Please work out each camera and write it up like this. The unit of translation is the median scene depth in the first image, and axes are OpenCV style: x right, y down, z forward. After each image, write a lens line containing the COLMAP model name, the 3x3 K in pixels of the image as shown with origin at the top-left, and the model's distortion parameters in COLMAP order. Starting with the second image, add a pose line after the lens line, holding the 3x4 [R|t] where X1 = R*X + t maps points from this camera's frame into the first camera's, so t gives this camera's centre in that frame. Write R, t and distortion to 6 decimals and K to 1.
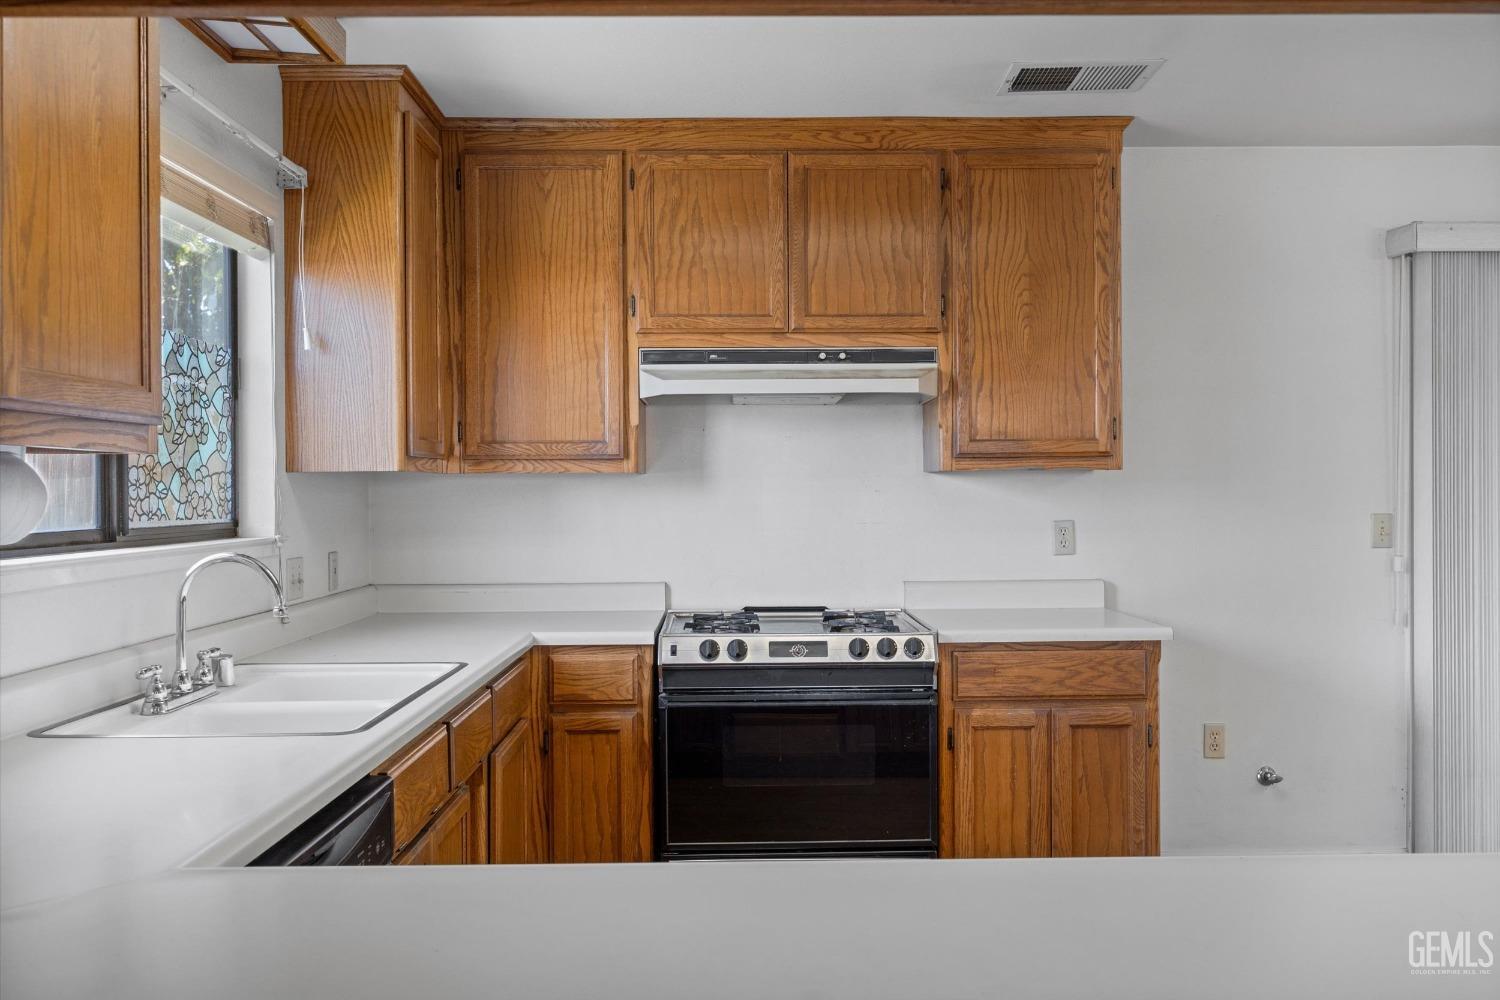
lens RADIAL K [[1215.8, 0, 743.9], [0, 1215.8, 494.4], [0, 0, 1]] dist [0.004935, 0.000392]
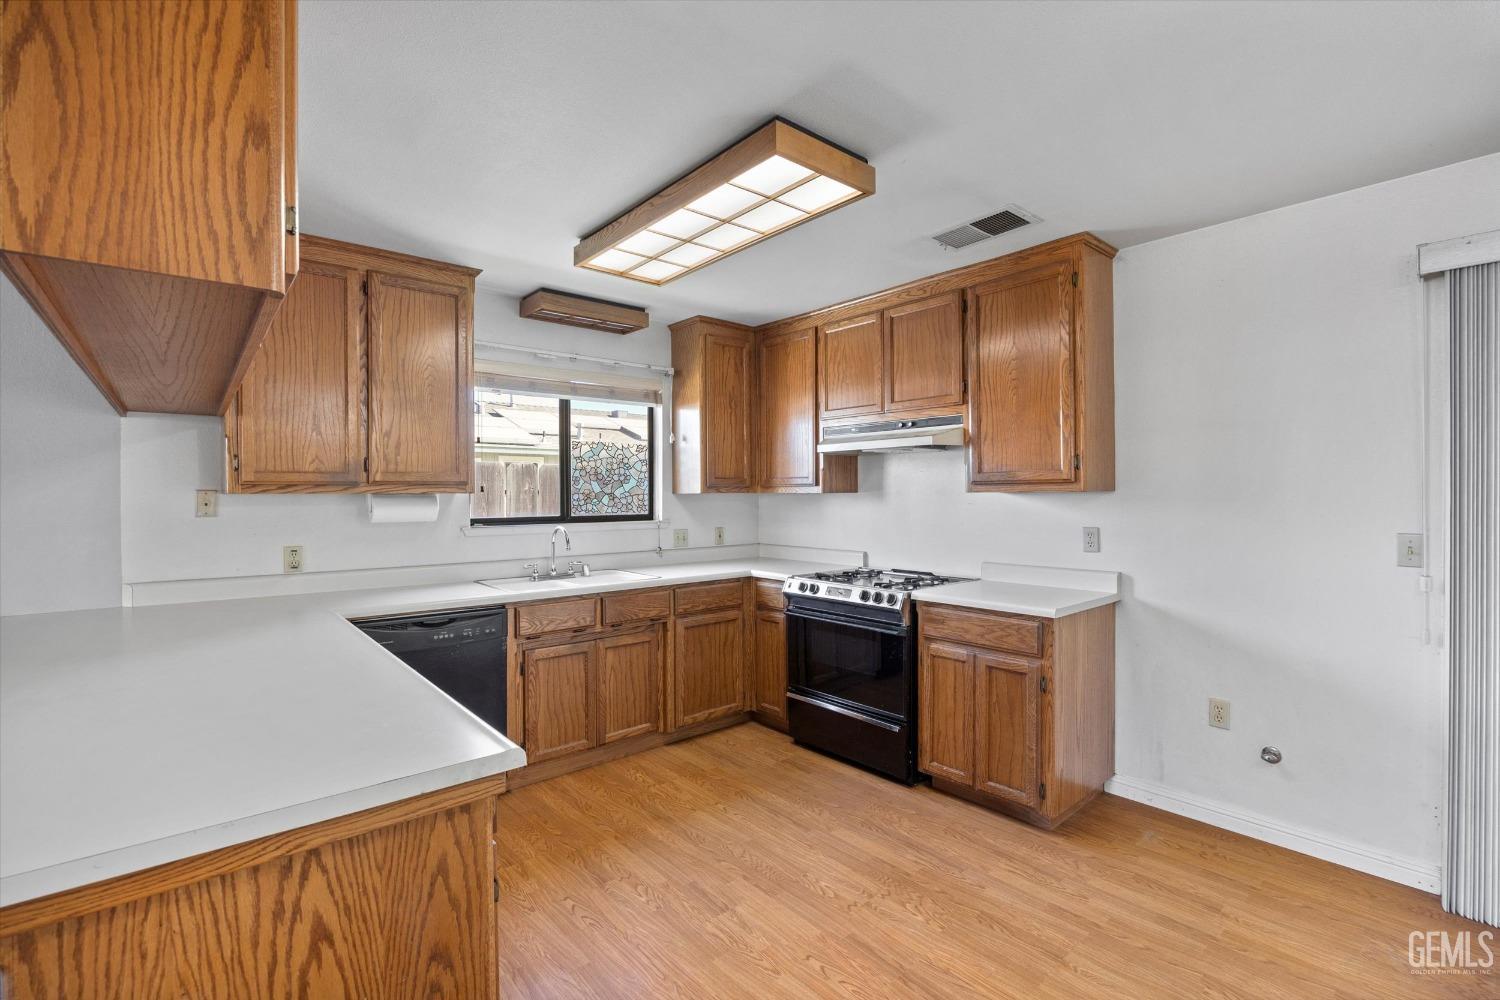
lens RADIAL K [[670.1, 0, 747.0], [0, 670.1, 498.9], [0, 0, 1]] dist [-0.017671, 0.002530]
pose [[0.636825, 0.009567, -0.770949, 0.655276], [-0.002812, 0.999945, 0.010085, -0.019273], [0.771003, -0.004254, 0.636817, 0.236113]]
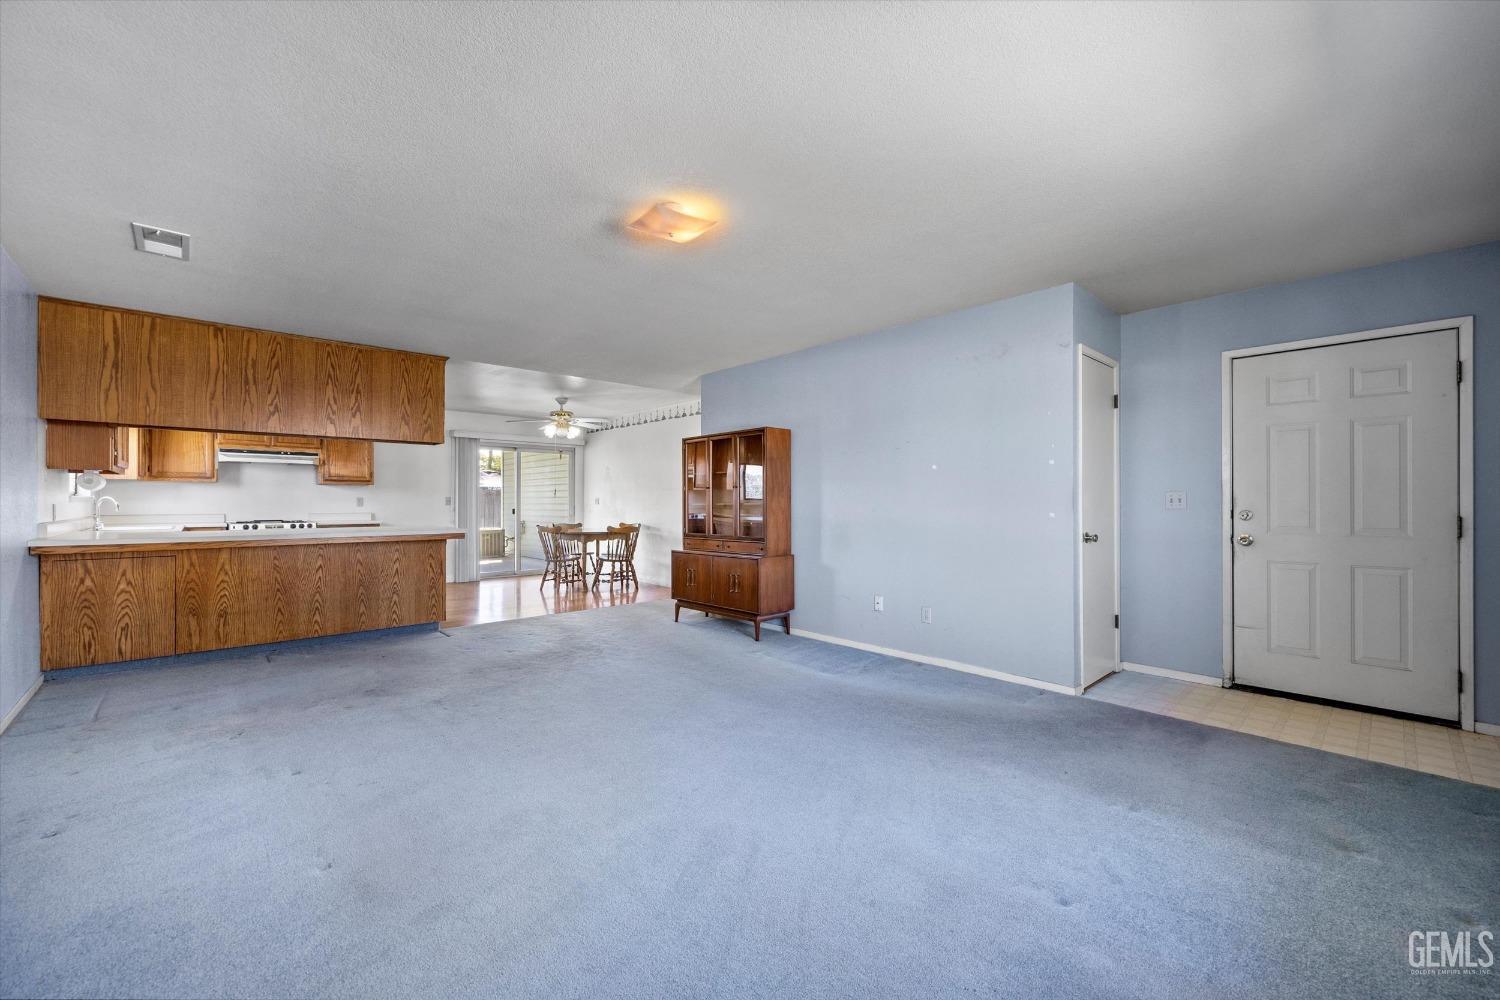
lens RADIAL K [[602.7, 0, 752.2], [0, 602.7, 500.8], [0, 0, 1]] dist [-0.002909, -0.000115]
pose [[0.744641, 0.008997, 0.667404, -0.096842], [-0.004588, 0.999955, -0.008361, 0.045384], [-0.667449, 0.003164, 0.744649, -1.399715]]
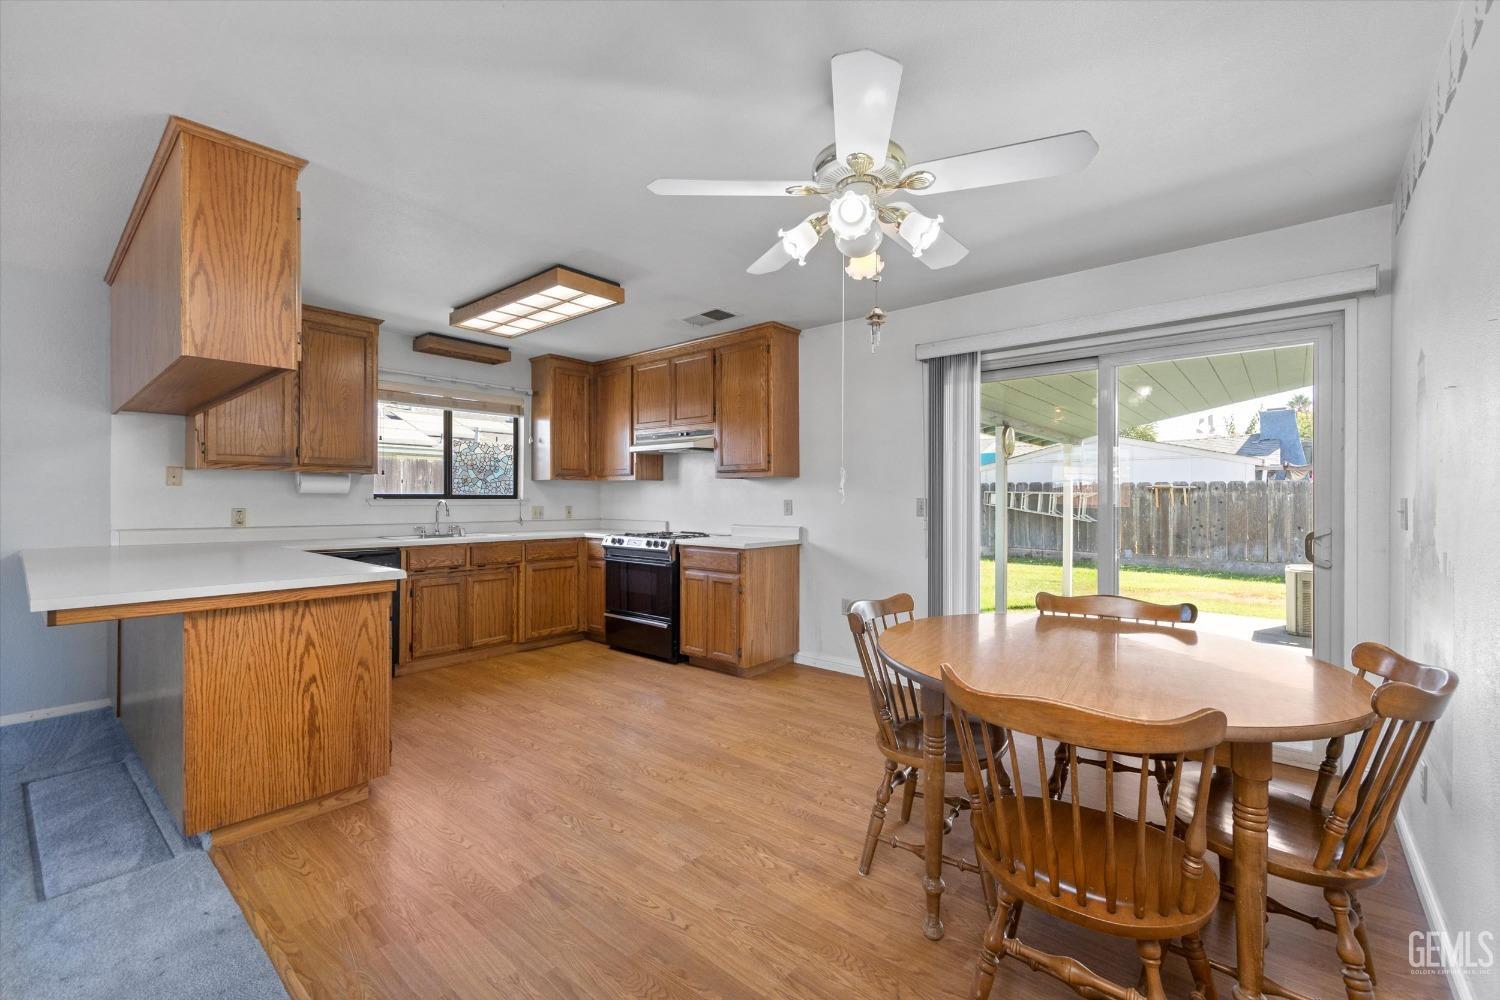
lens RADIAL K [[627.6, 0, 747.2], [0, 627.6, 500.1], [0, 0, 1]] dist [0.008795, -0.000482]
pose [[0.746478, 0.010934, -0.665320, 1.071164], [-0.011340, 0.999929, 0.003710, 0.019957], [0.665313, 0.004775, 0.746549, 0.093705]]
